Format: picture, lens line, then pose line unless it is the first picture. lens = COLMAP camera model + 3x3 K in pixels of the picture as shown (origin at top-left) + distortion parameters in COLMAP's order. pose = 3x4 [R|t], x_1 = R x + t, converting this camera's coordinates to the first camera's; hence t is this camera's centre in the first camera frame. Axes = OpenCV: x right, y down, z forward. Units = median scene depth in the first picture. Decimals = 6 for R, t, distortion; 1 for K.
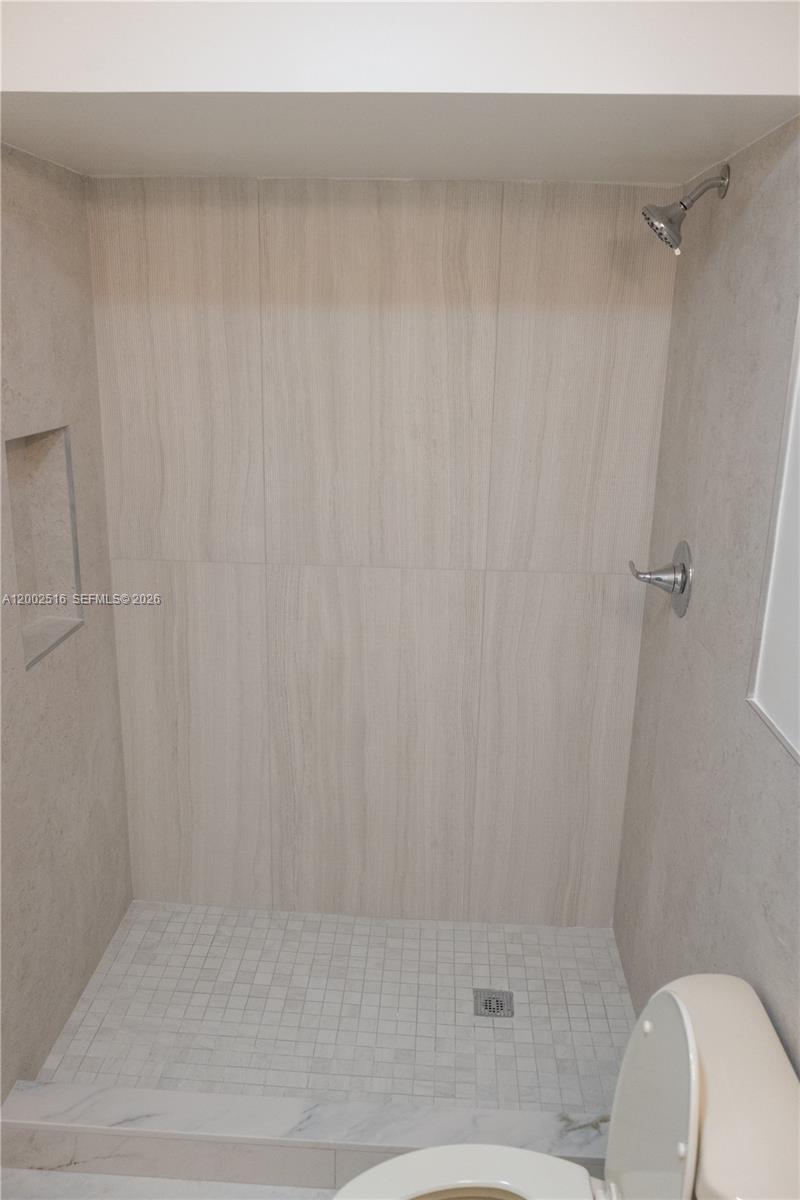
lens RADIAL K [[967.5, 0, 396.3], [0, 967.5, 605.5], [0, 0, 1]] dist [0.005463, -0.004248]
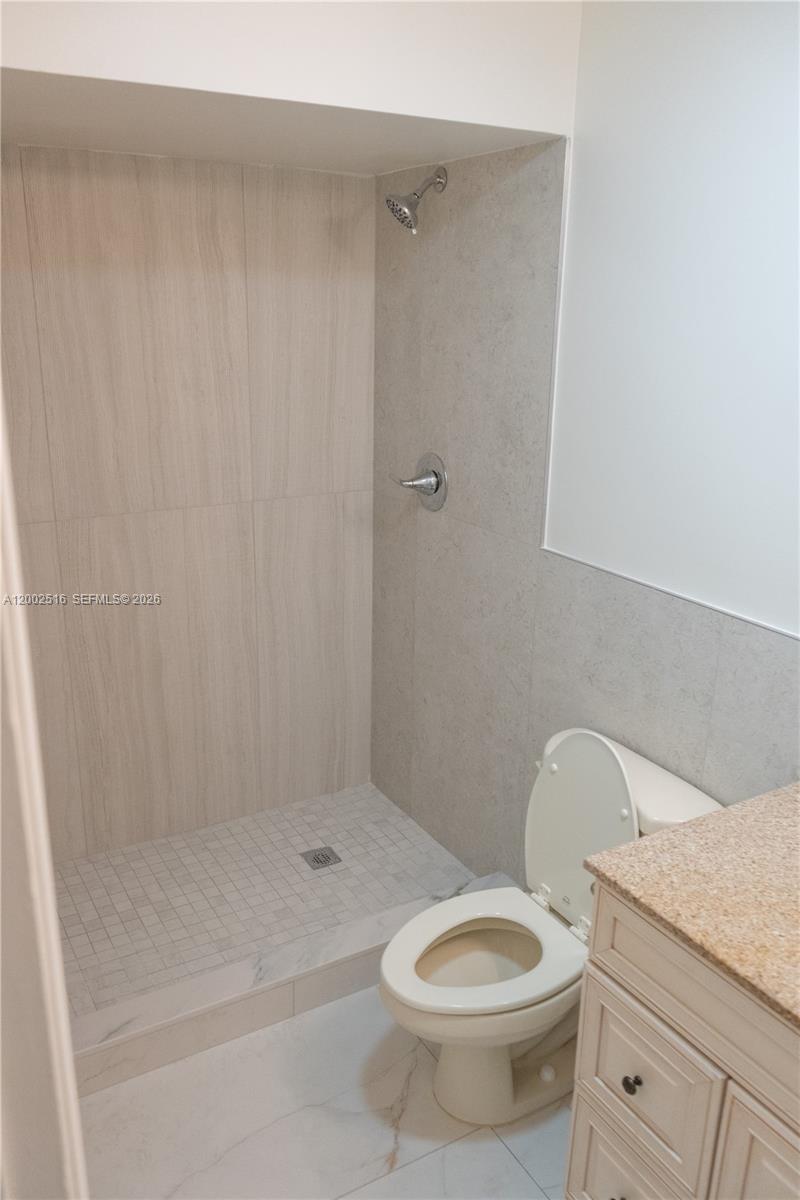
lens RADIAL K [[974.3, 0, 400.0], [0, 974.3, 600.0], [0, 0, 1]] dist [0.010093, 0.010363]
pose [[0.831287, -0.173159, 0.528183, -0.422718], [0.157742, 0.984662, 0.074546, 0.022371], [-0.532990, 0.021348, 0.845852, -0.085754]]
